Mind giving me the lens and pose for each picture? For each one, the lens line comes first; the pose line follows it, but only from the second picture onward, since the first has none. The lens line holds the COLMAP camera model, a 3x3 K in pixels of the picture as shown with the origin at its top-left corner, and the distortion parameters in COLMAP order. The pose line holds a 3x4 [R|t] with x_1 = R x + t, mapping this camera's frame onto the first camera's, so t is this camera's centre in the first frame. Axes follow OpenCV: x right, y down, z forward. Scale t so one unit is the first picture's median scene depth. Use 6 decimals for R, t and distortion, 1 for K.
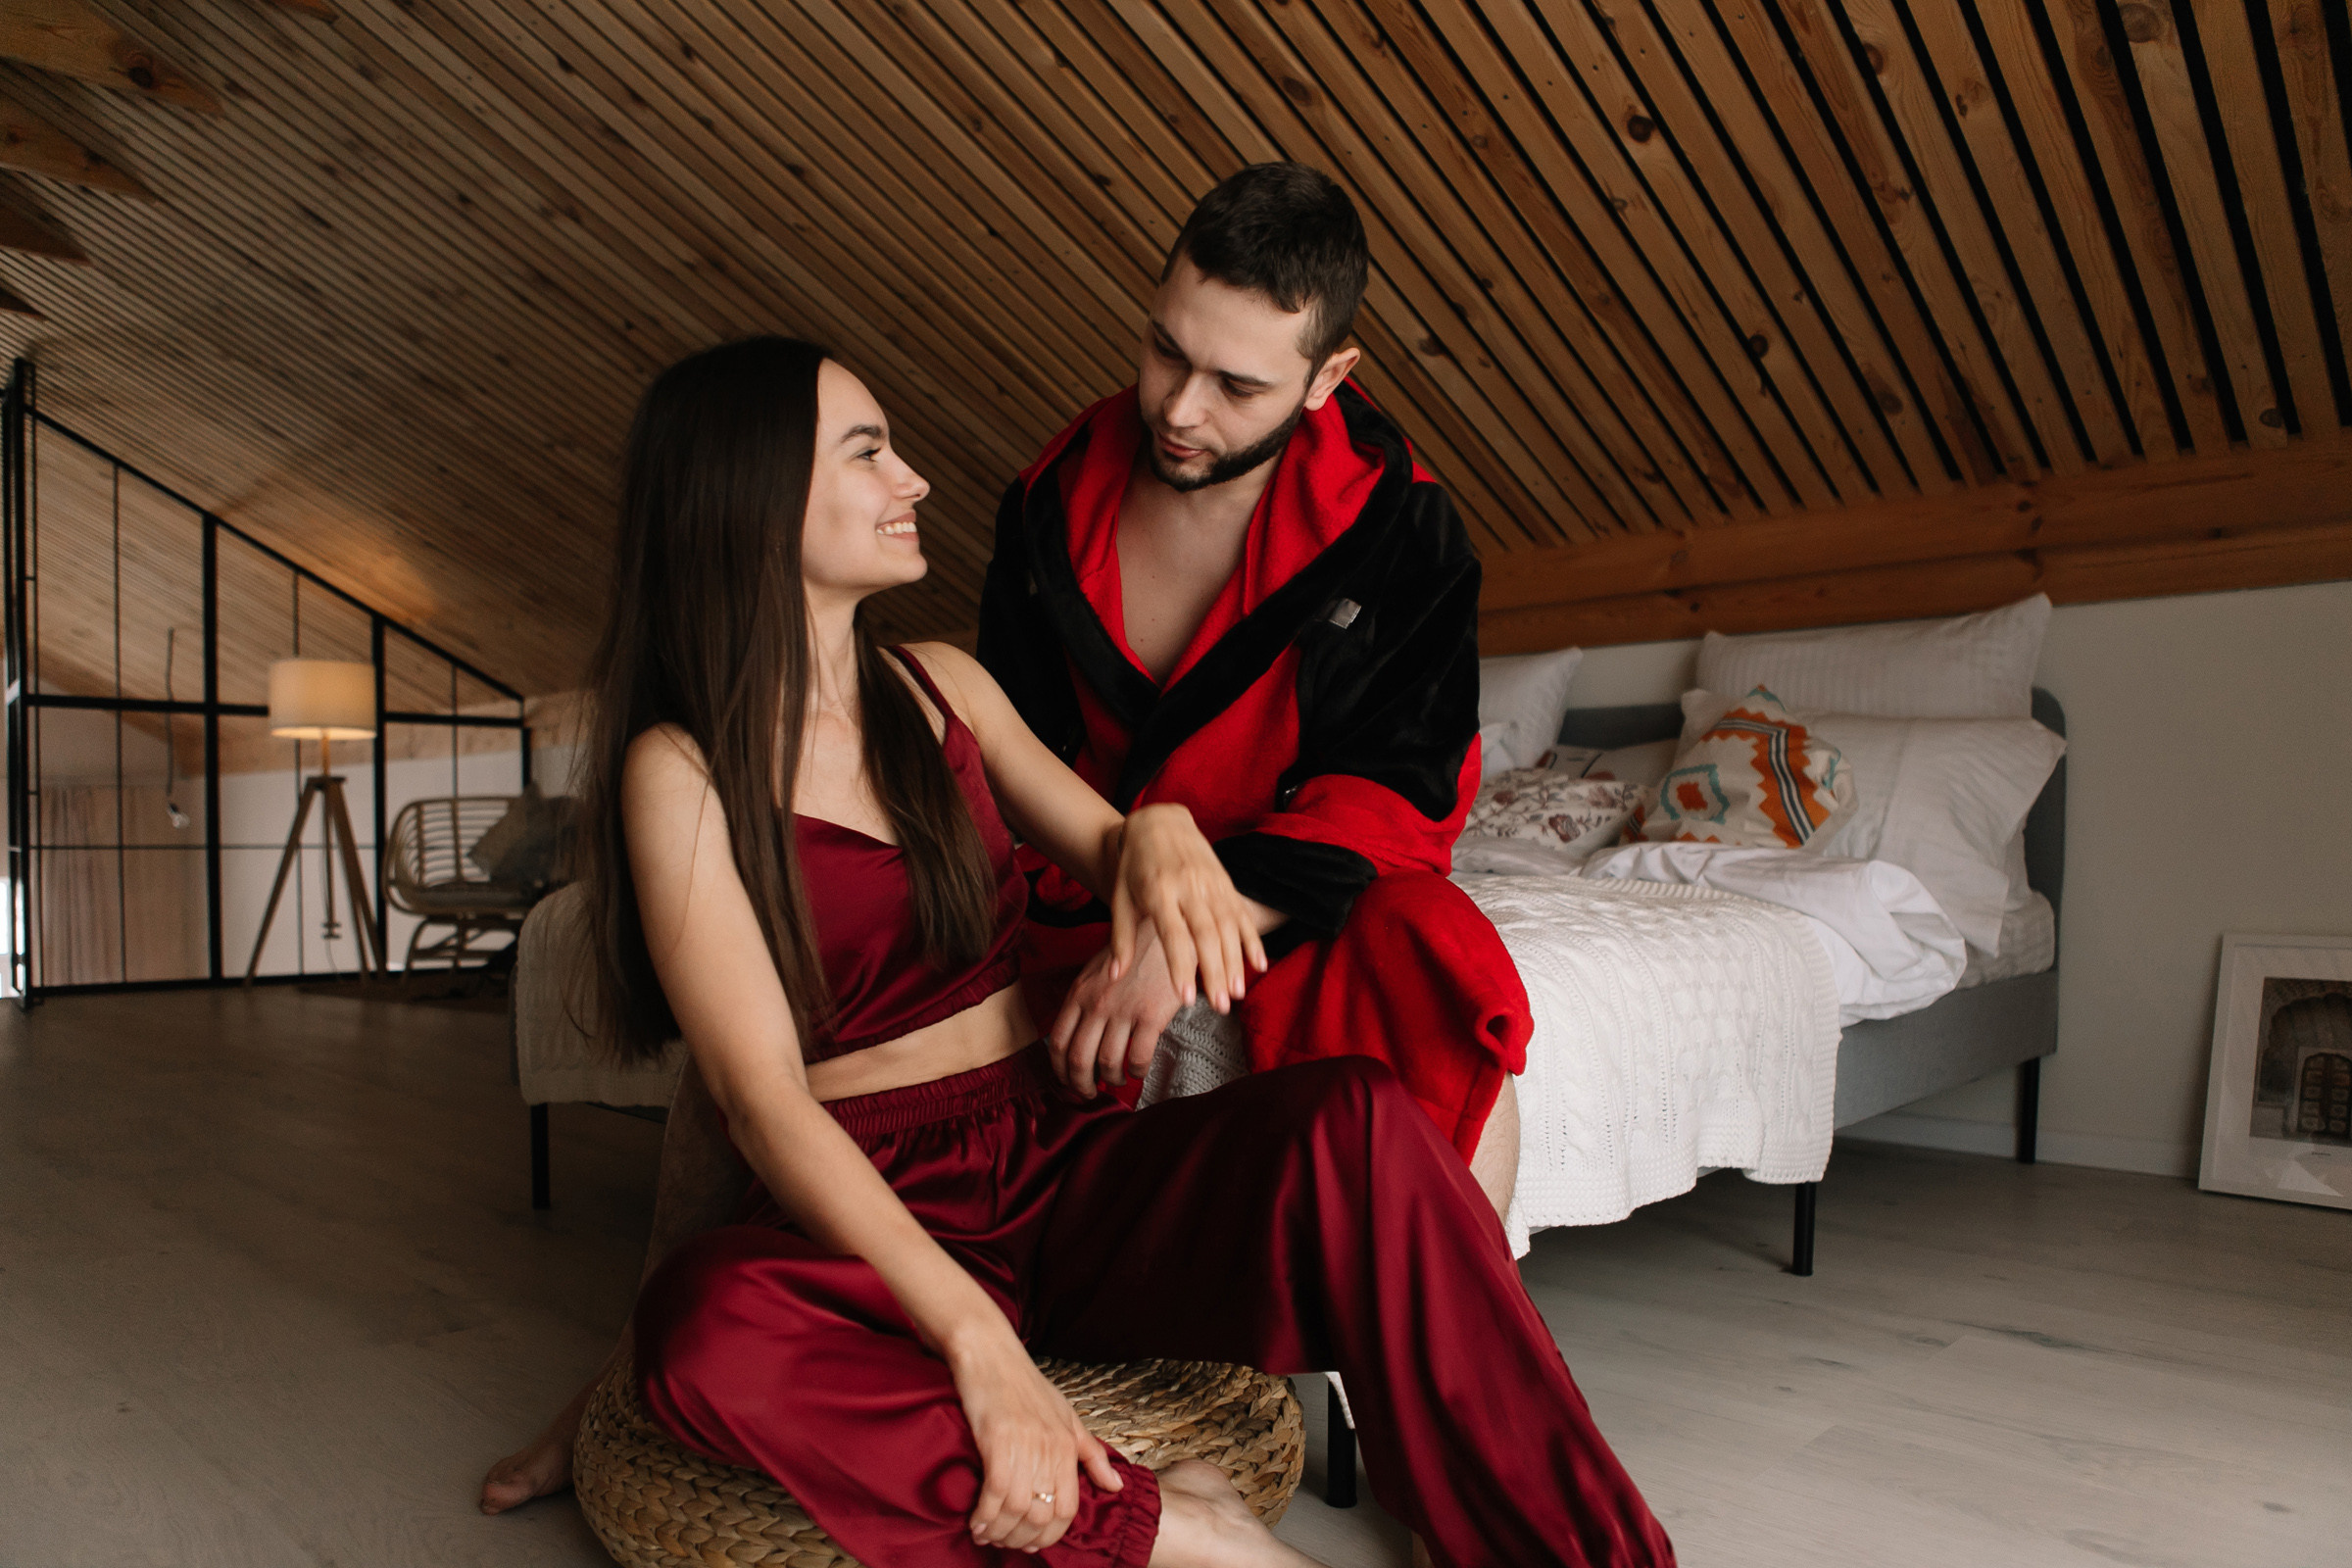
lens RADIAL K [[1596.5, 0, 1185.3], [0, 1596.5, 901.3], [0, 0, 1]] dist [-0.082298, 0.040086]
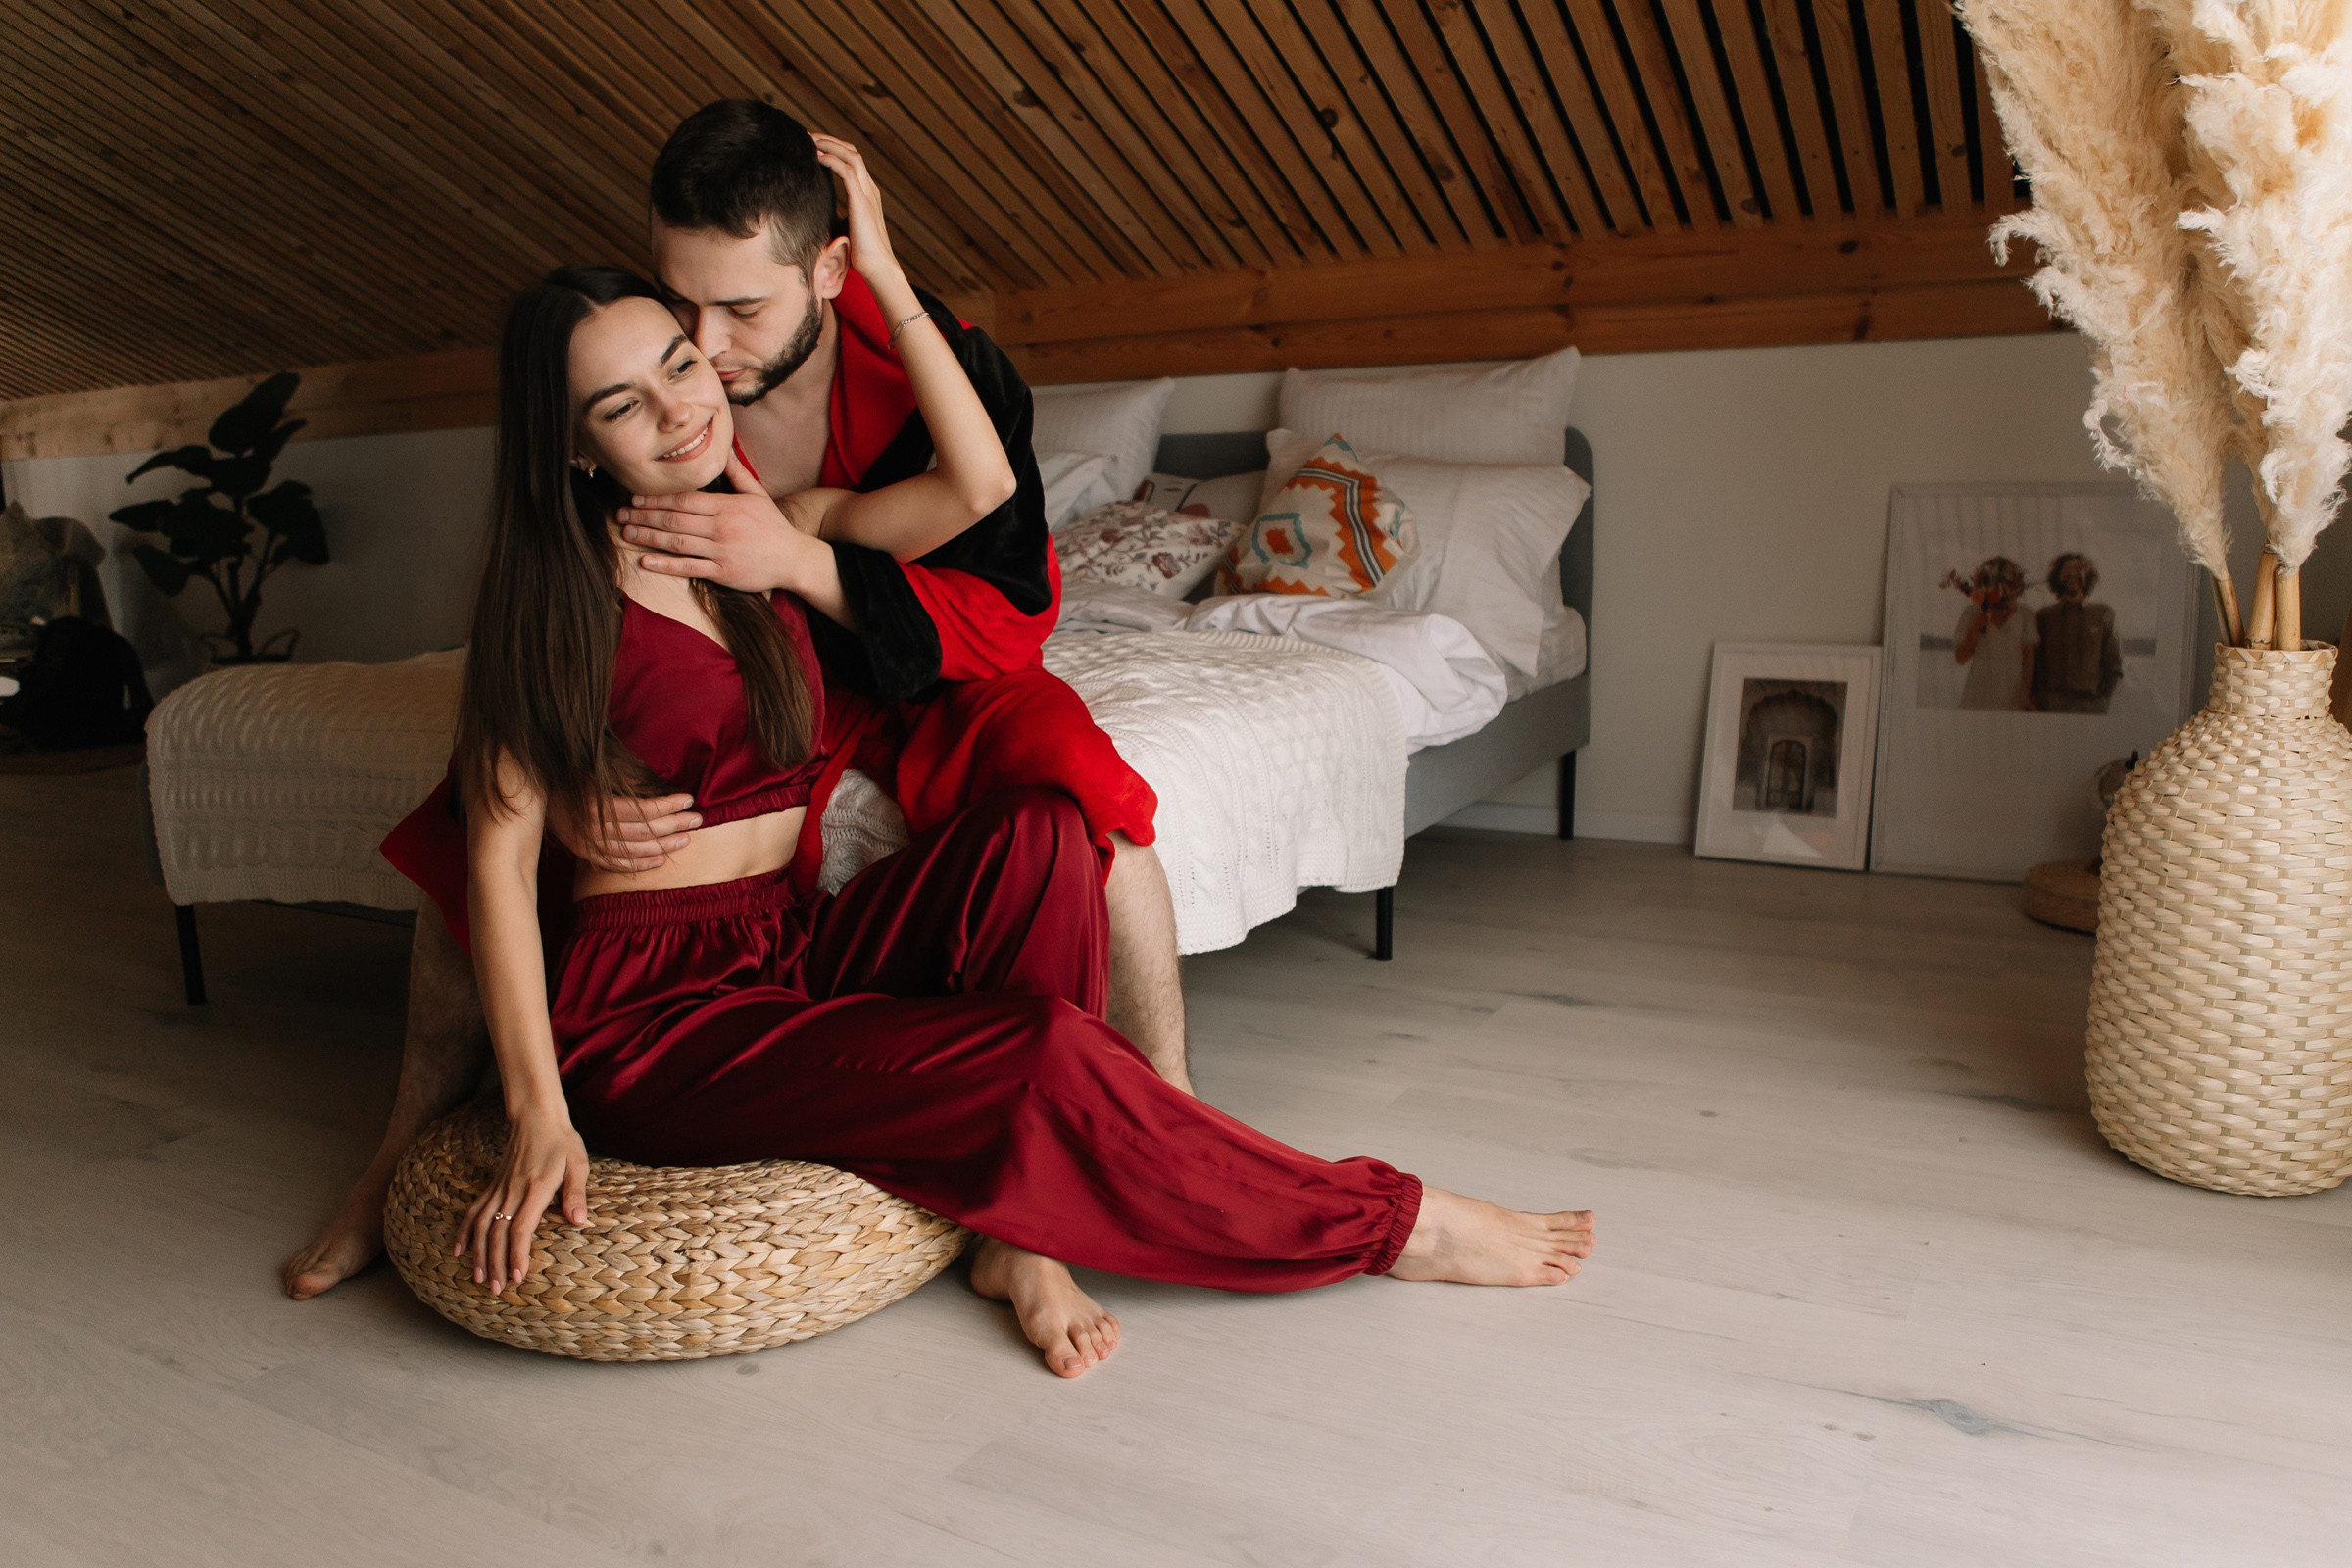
lens RADIAL K [[1668.5, 0, 1193.9], [0, 1668.5, 764.3], [0, 0, 1]] dist [-0.096167, 0.062624]
pose [[0.965532, -0.065896, 0.251807, -0.040351], [0.034896, 0.991461, 0.125650, -0.054052], [-0.257936, -0.112532, 0.959586, -0.117246]]
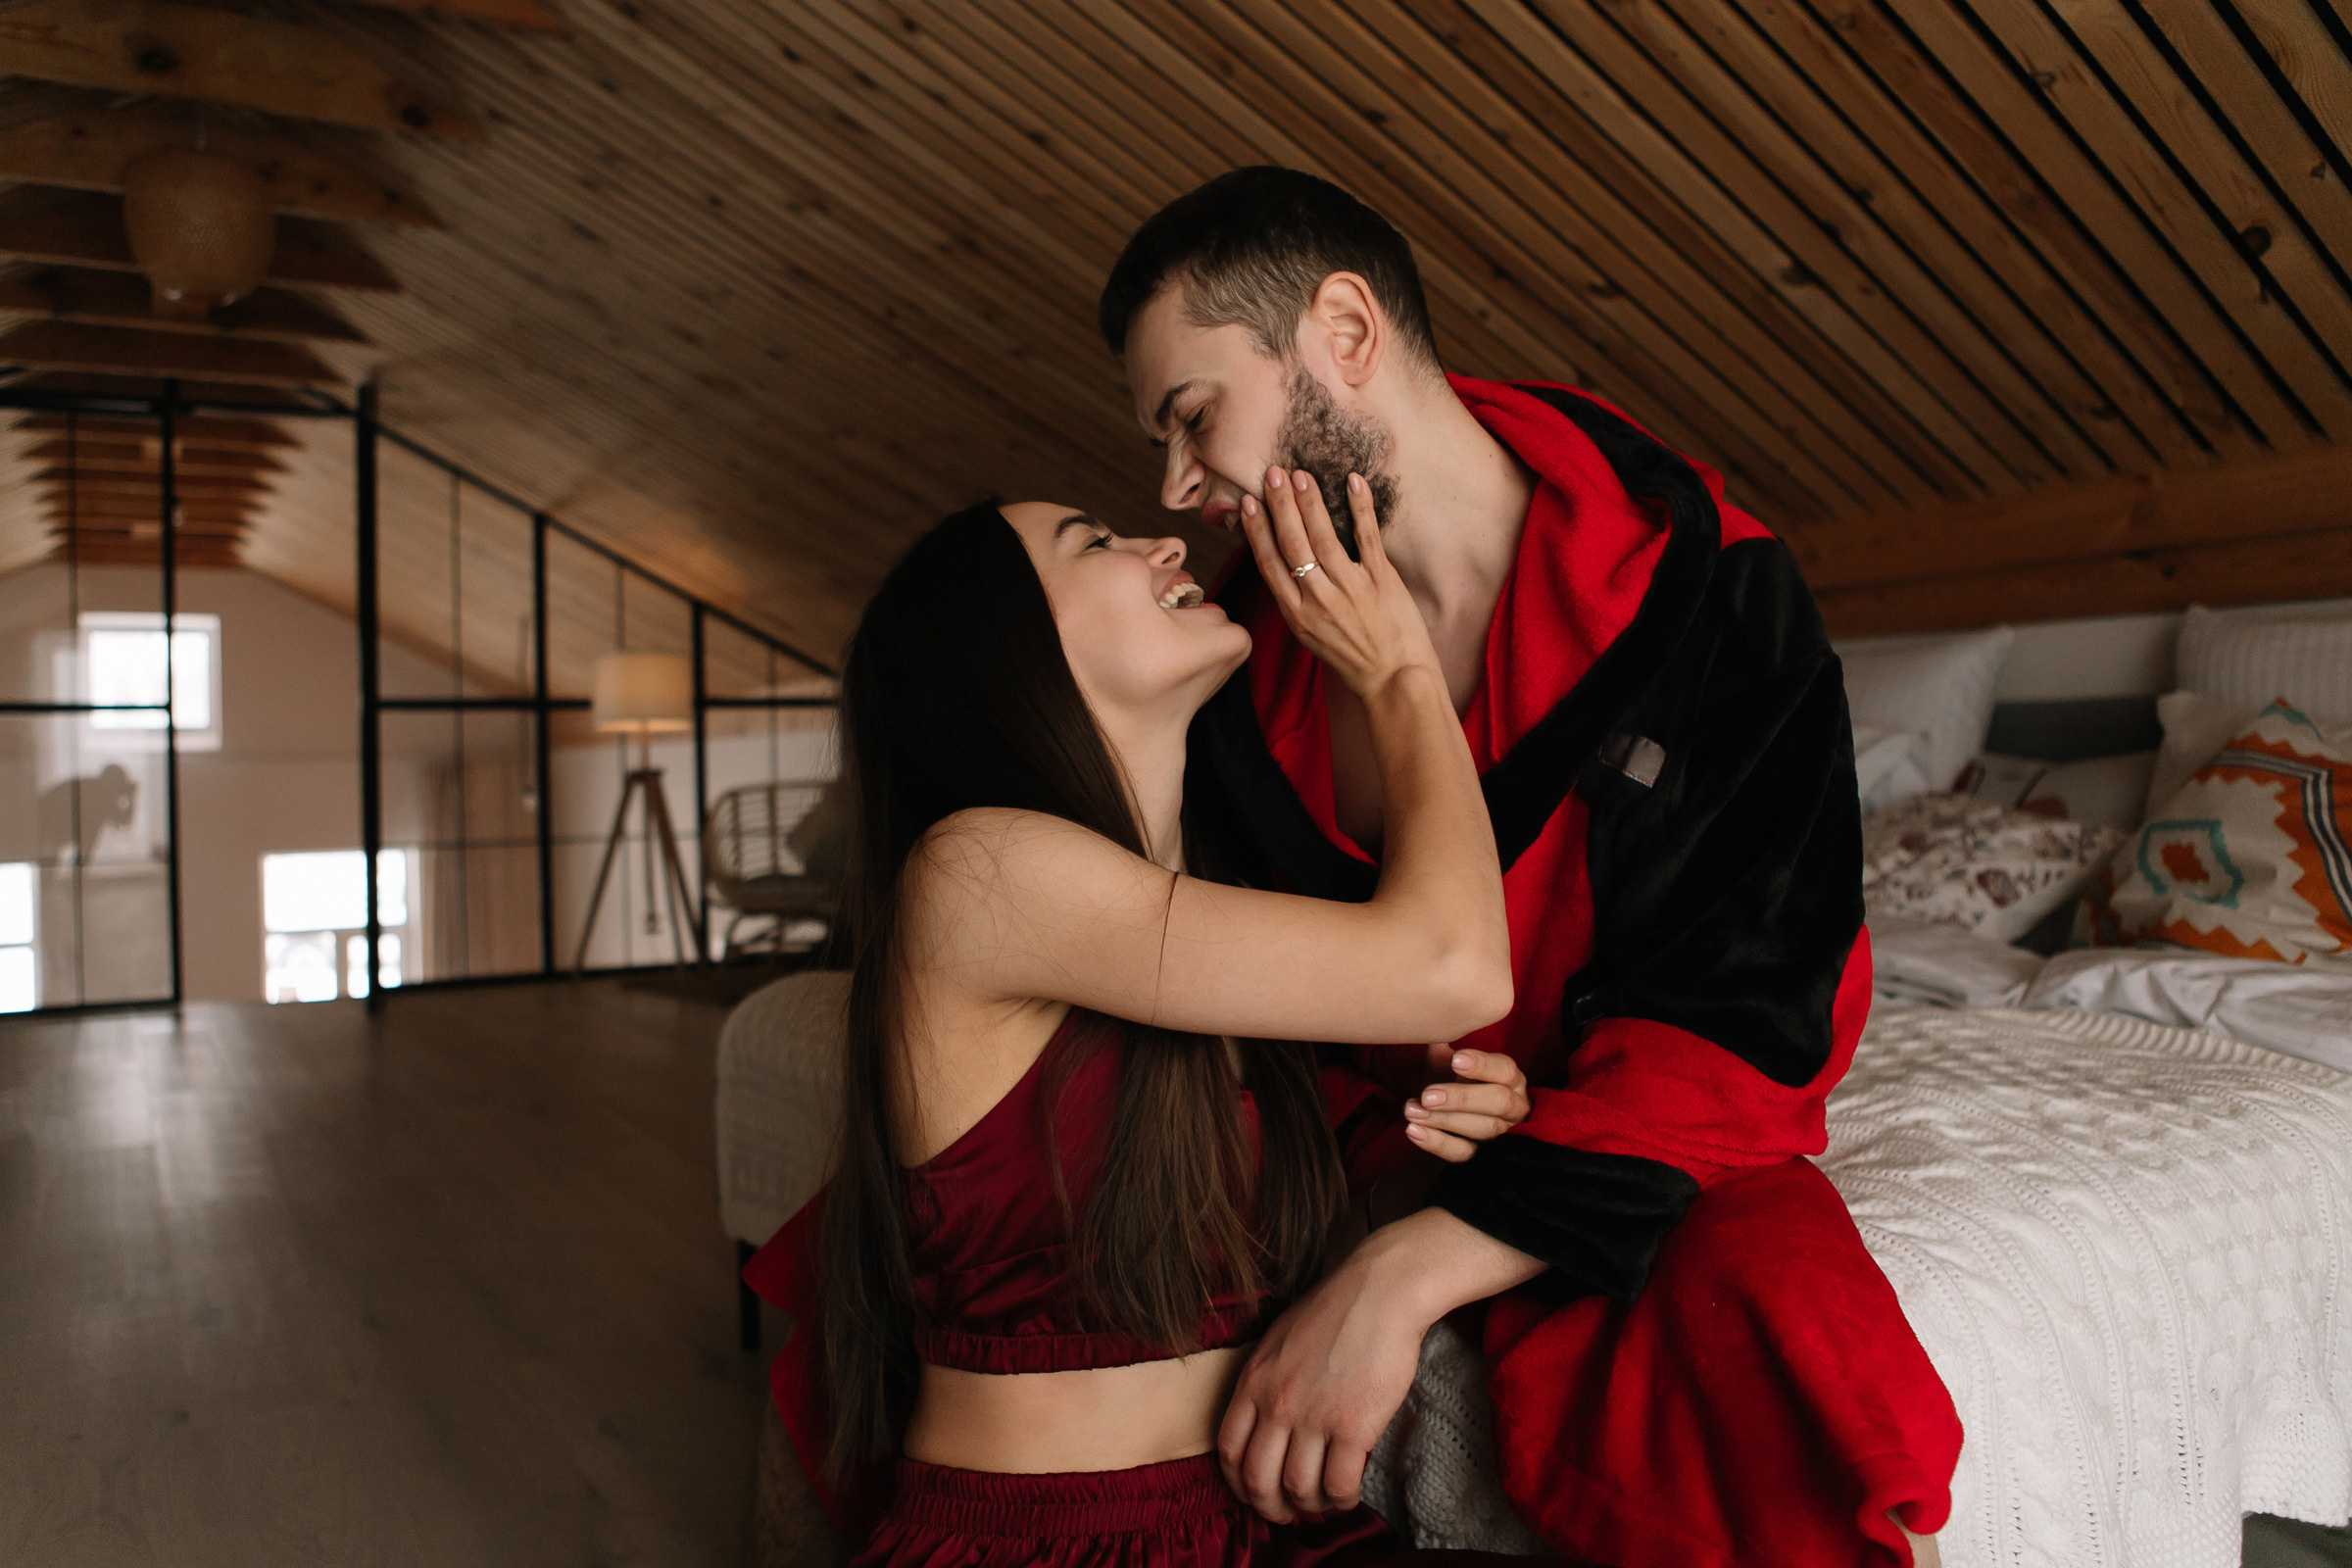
lens RADIAL K [[1668.5, 0, 1134.8], [0, 1668.5, 744.5], [0, 0, 1]] dist [-0.096167, 0.062624]
pose [[0.968582, -0.025613, -0.247370, 0.031889], [0.012042, 0.998346, -0.056221, -0.075926], [0.248401, 0.051475, 0.967289, 0.134947]]
